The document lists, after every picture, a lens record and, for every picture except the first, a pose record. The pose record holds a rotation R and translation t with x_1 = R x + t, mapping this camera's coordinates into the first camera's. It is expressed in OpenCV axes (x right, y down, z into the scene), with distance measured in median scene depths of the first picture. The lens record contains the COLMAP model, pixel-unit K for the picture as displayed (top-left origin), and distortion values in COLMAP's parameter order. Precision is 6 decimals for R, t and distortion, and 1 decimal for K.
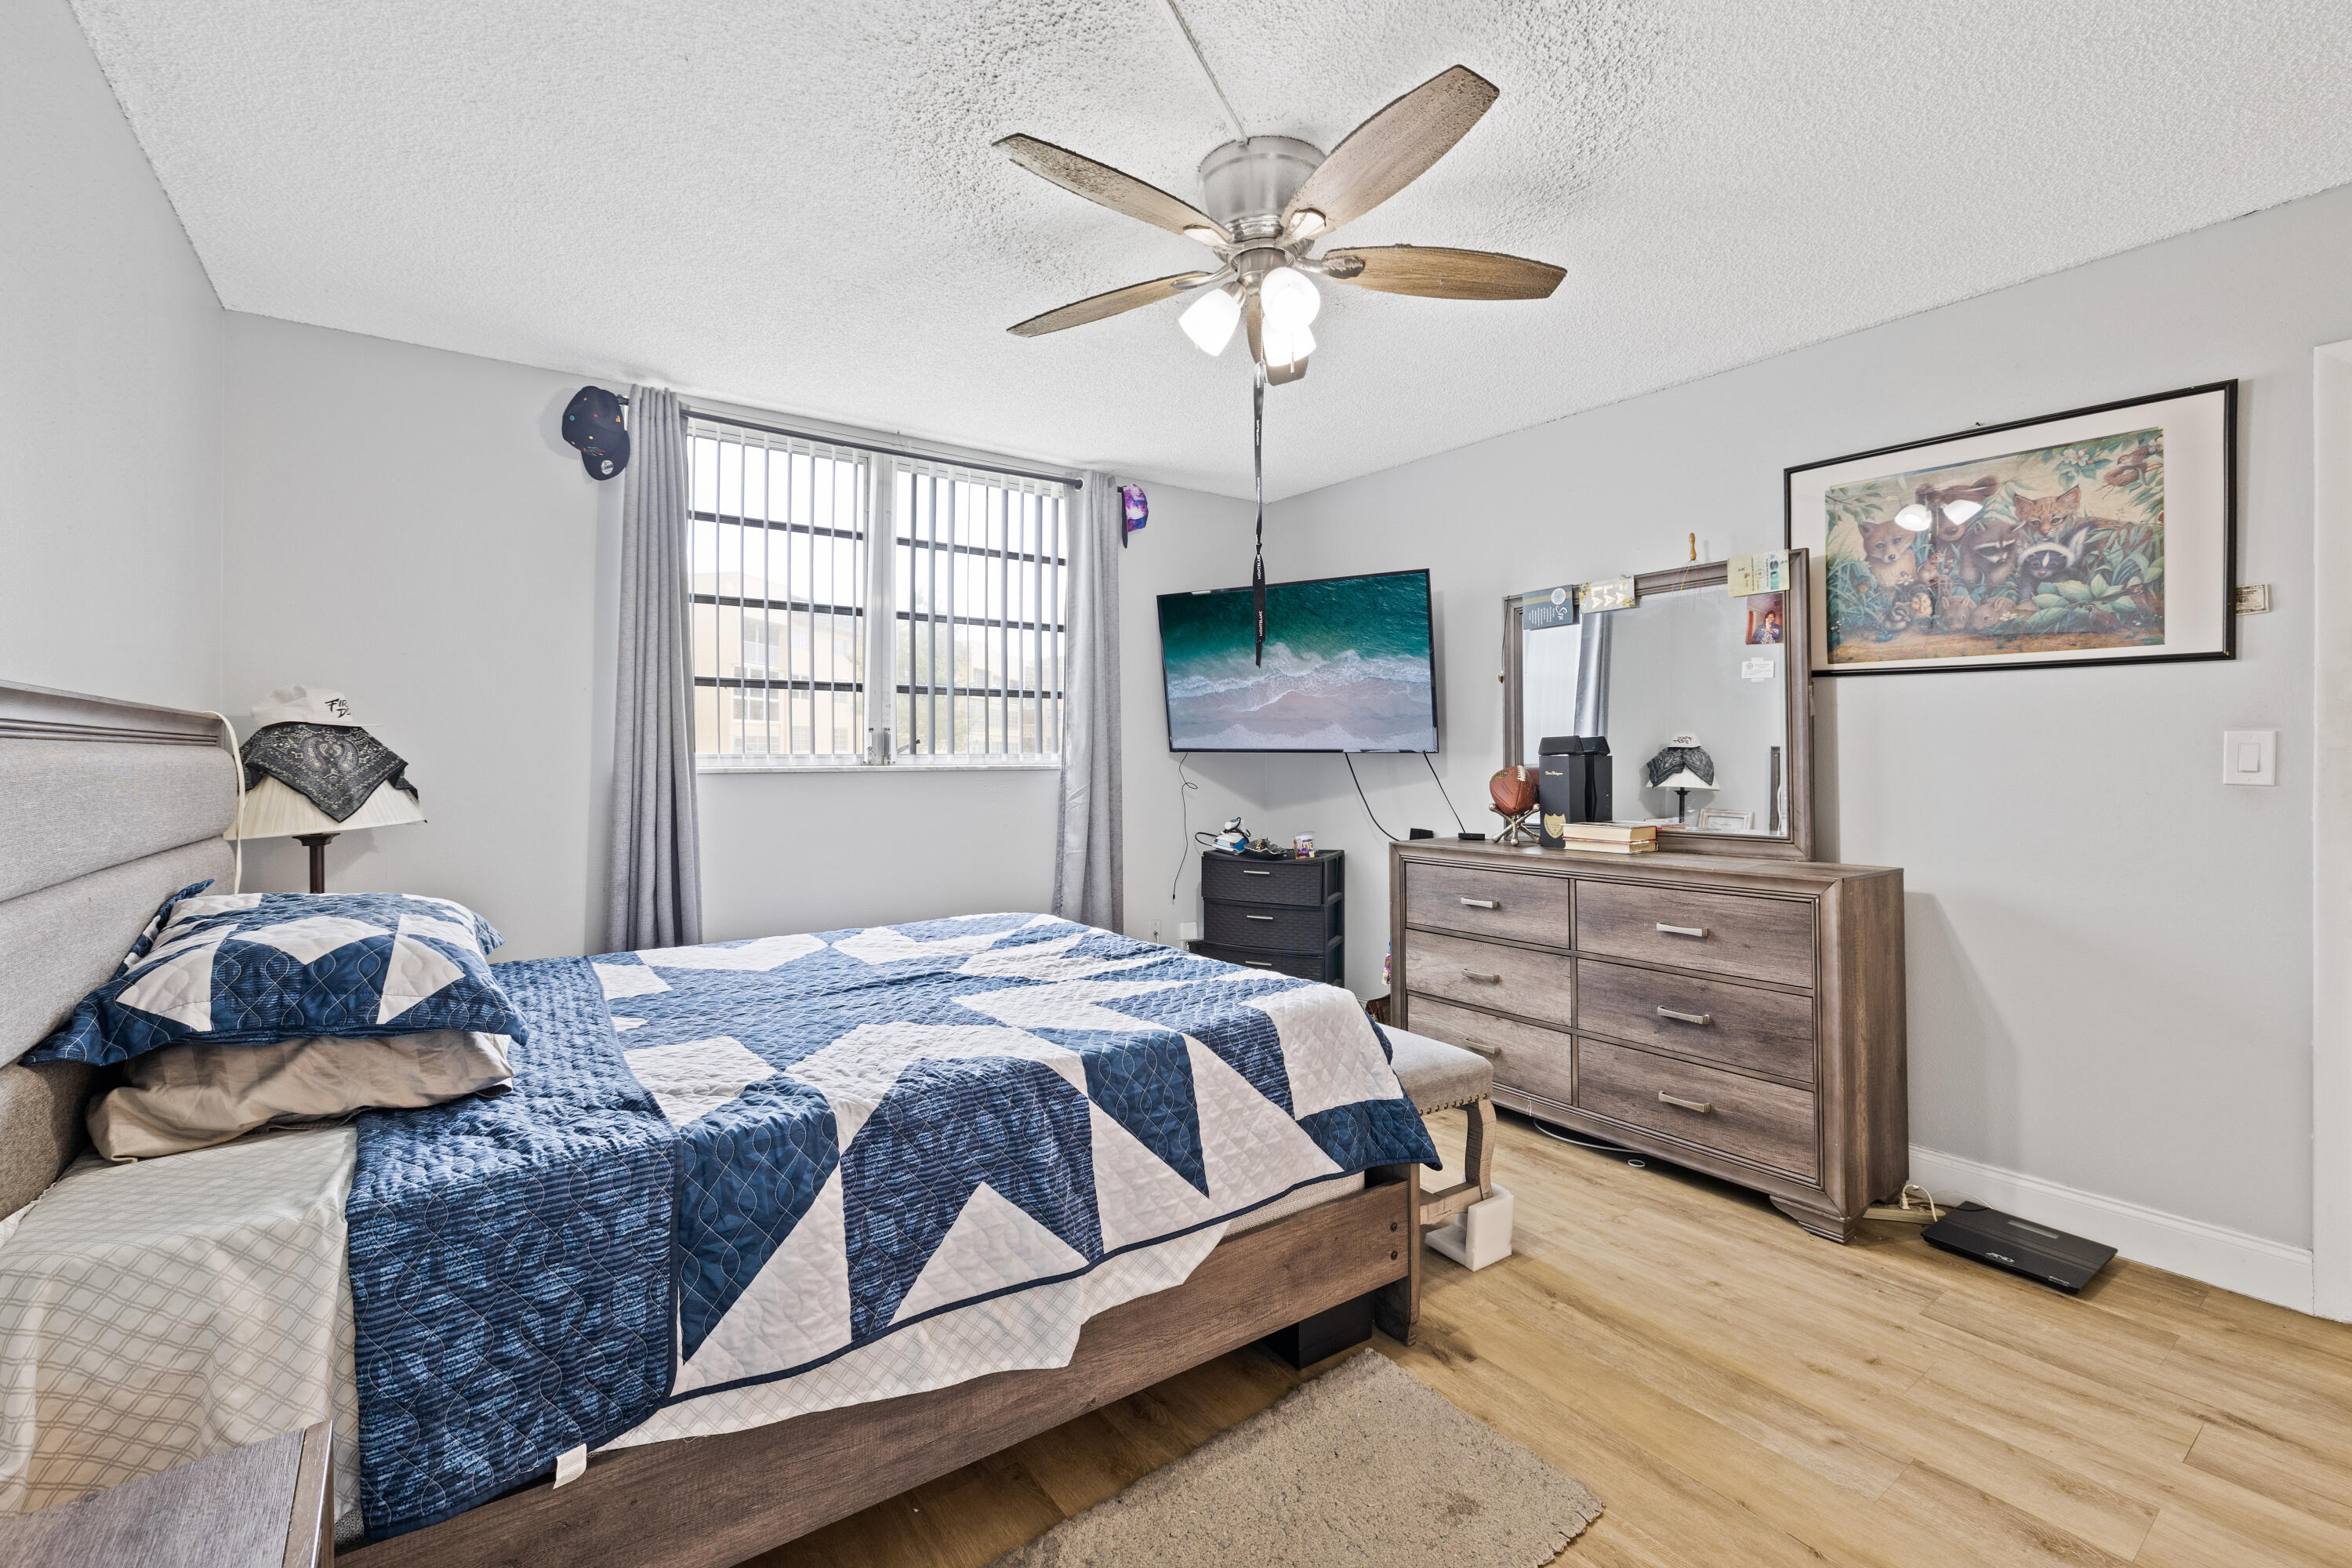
lens RADIAL K [[998.5, 0, 1144.9], [0, 998.5, 743.6], [0, 0, 1]] dist [0.001351, -0.000243]
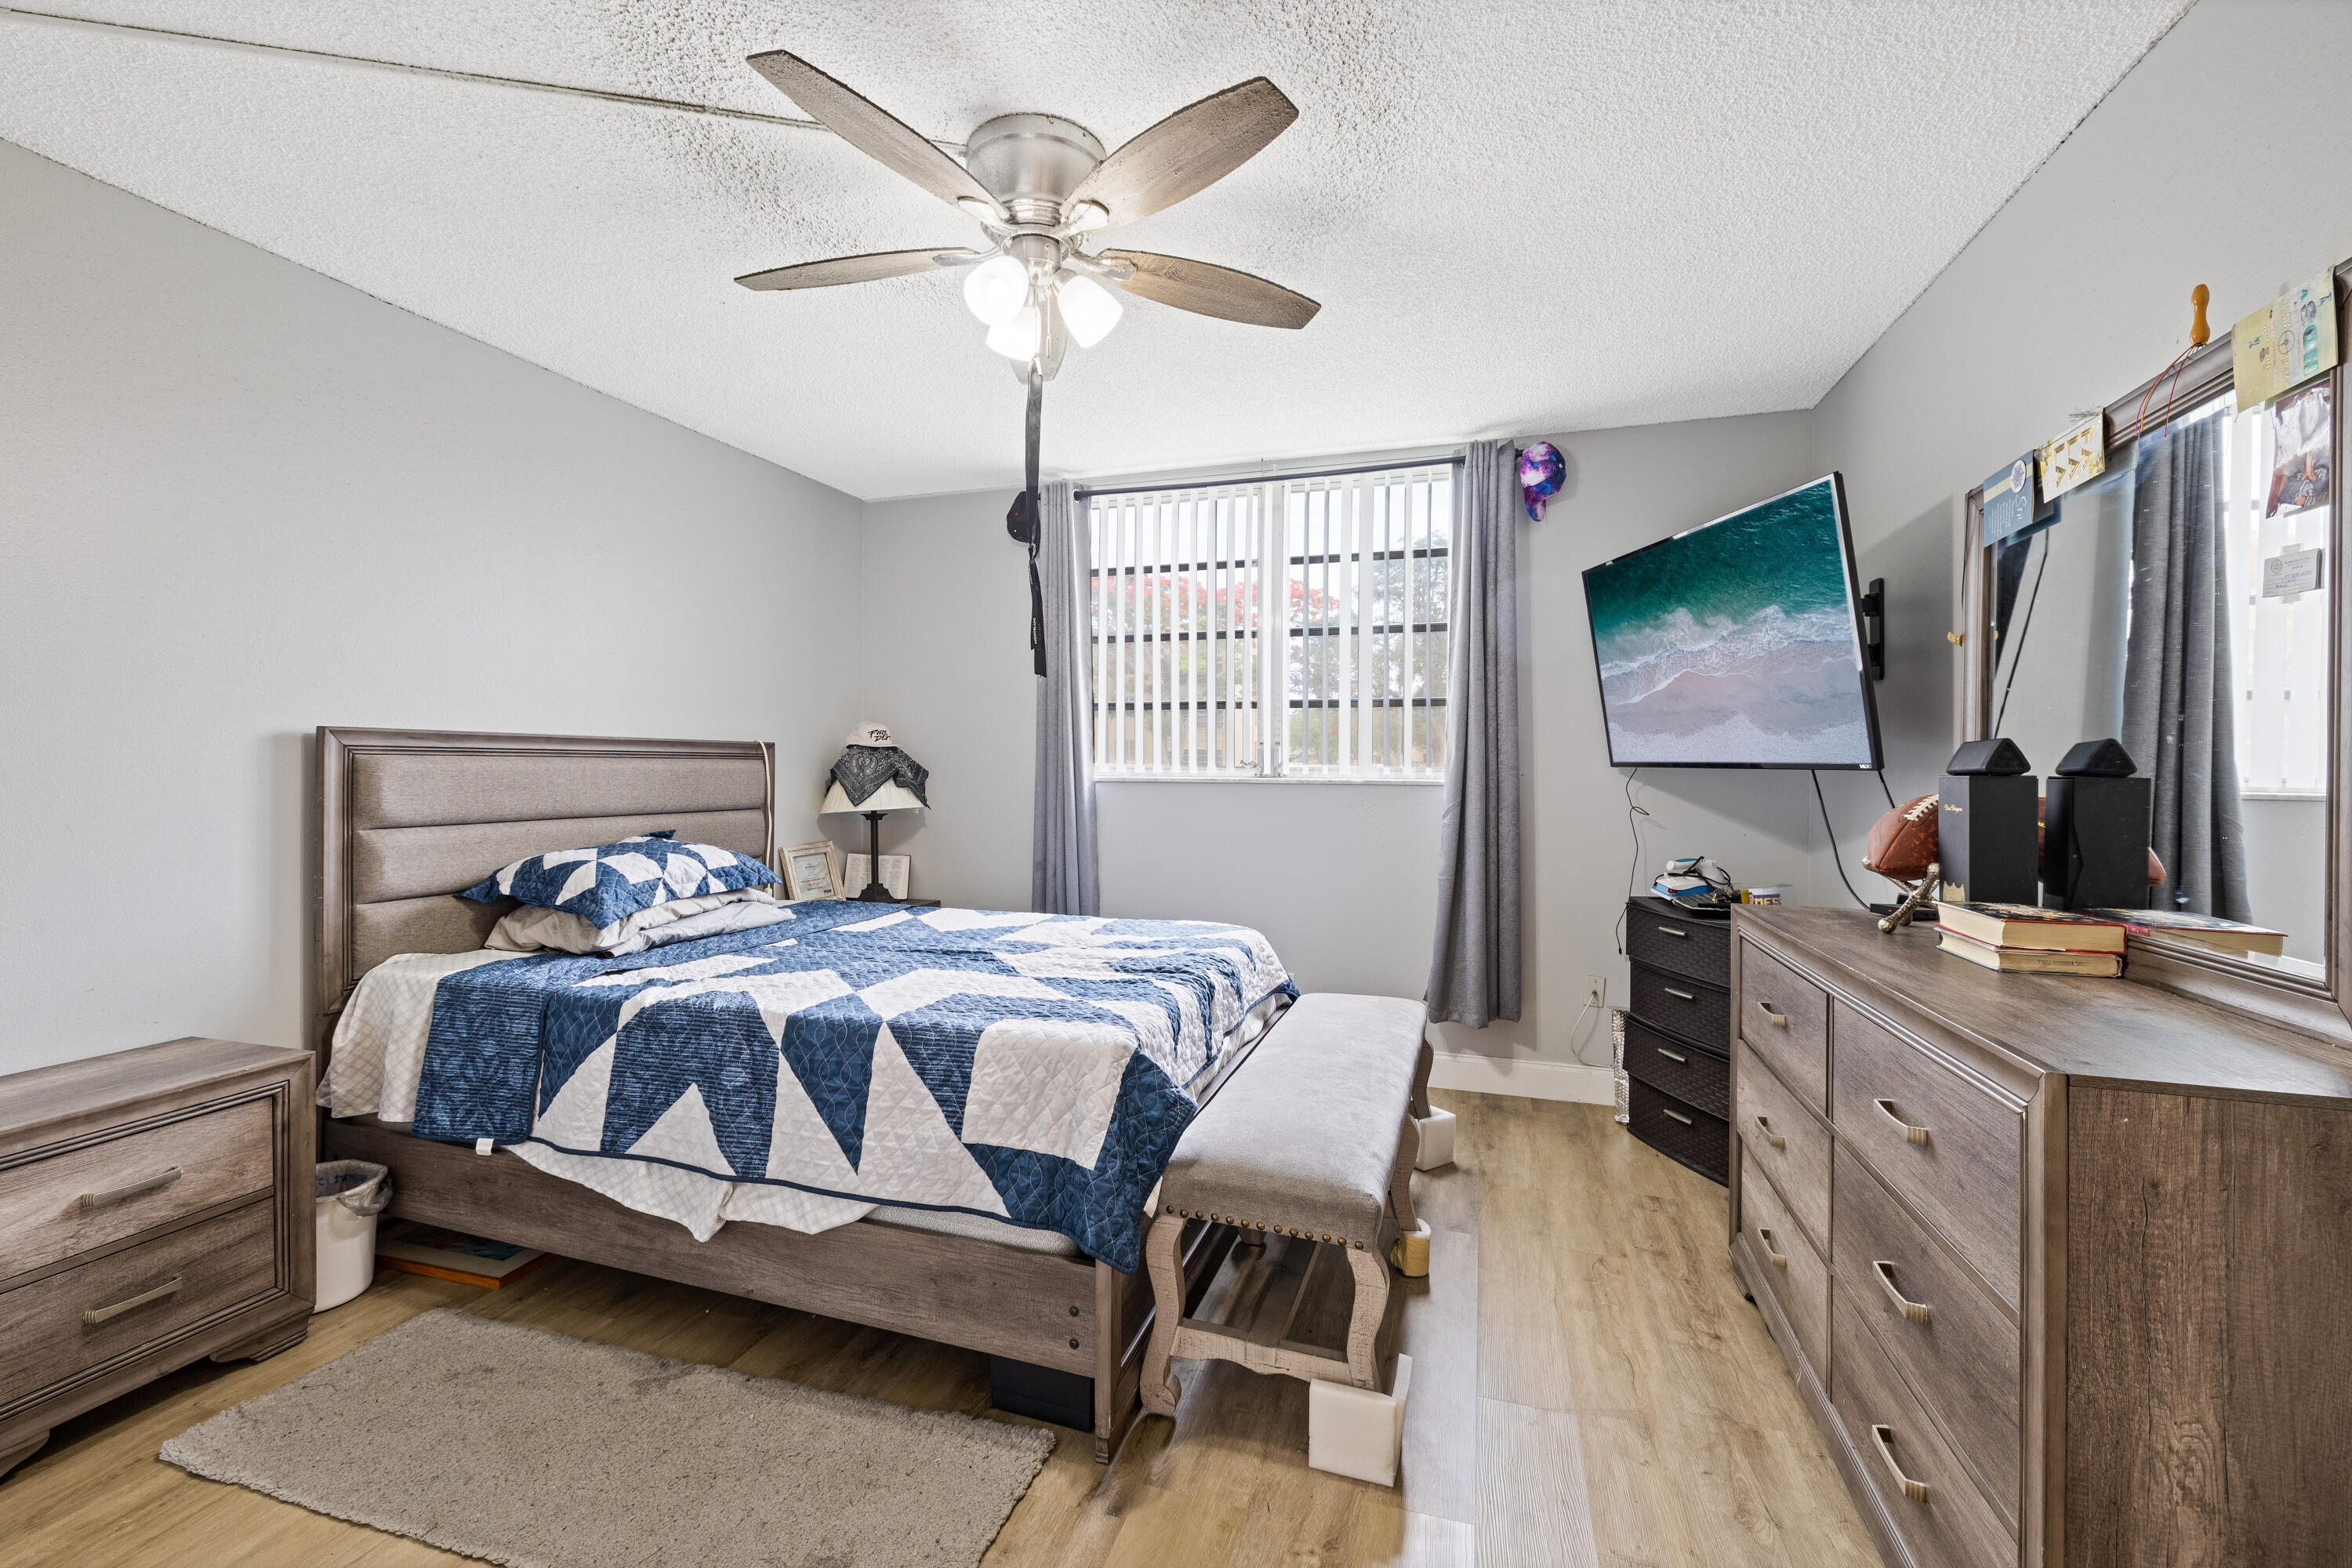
lens RADIAL K [[998.5, 0, 1174.9], [0, 998.5, 770.0], [0, 0, 1]] dist [0.001351, -0.000243]
pose [[0.594471, 0.008493, -0.804072, 1.150271], [0.001885, 0.999927, 0.011955, 0.002280], [0.804115, -0.008623, 0.594412, 0.641404]]
